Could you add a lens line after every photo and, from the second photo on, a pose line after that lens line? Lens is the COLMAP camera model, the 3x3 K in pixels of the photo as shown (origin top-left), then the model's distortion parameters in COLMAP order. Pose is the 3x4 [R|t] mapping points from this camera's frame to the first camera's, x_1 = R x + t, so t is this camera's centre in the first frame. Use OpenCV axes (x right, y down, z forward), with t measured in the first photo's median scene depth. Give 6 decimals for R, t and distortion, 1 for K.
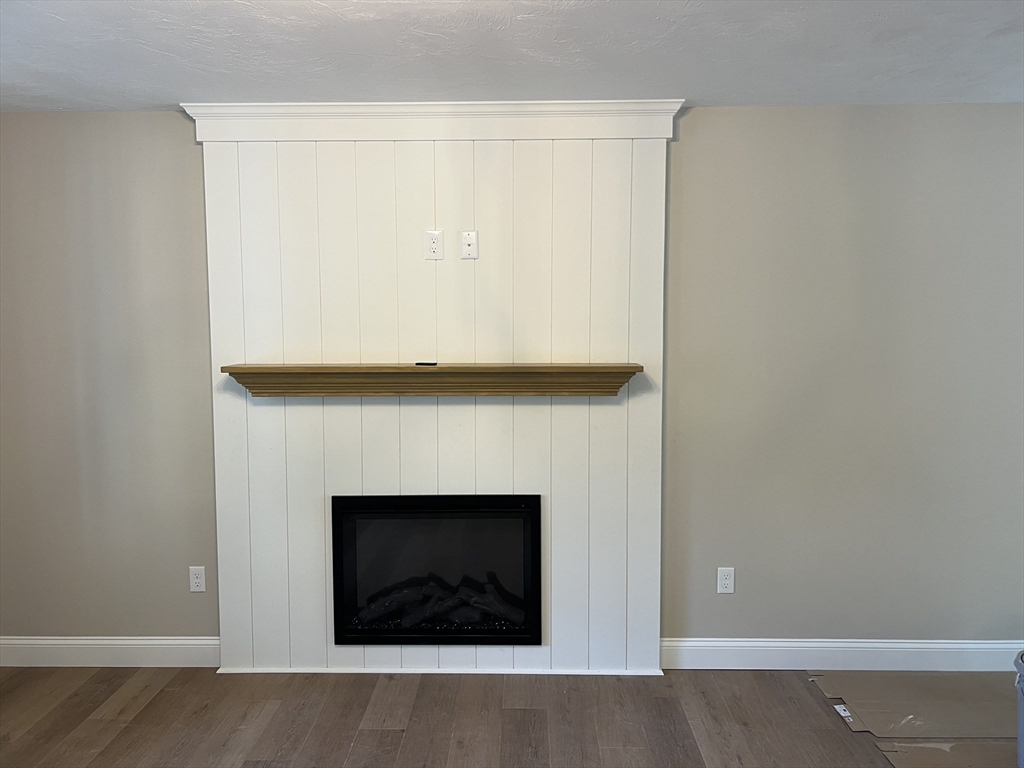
lens RADIAL K [[754.8, 0, 512.0], [0, 754.8, 384.0], [0, 0, 1]] dist [0.078304, -0.098023]
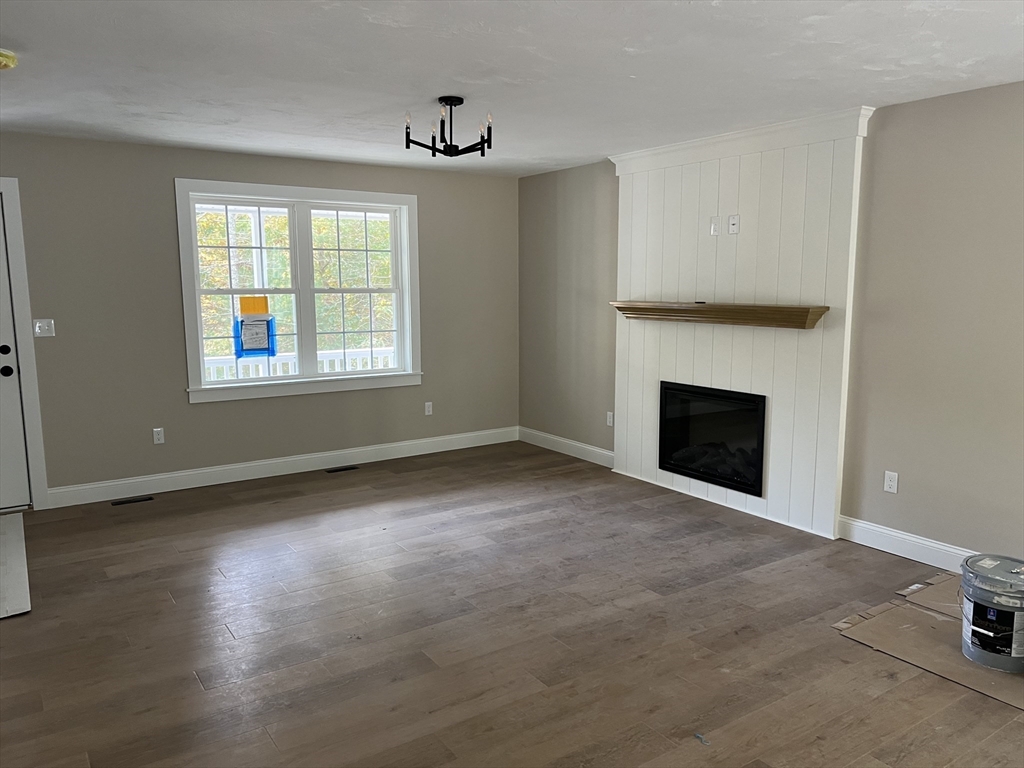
lens RADIAL K [[754.8, 0, 512.0], [0, 754.8, 384.0], [0, 0, 1]] dist [0.078304, -0.098023]
pose [[0.569358, 0.110329, -0.814652, 0.935247], [-0.062717, 0.993895, 0.090771, 0.023509], [0.819694, -0.000589, 0.572802, -0.228742]]
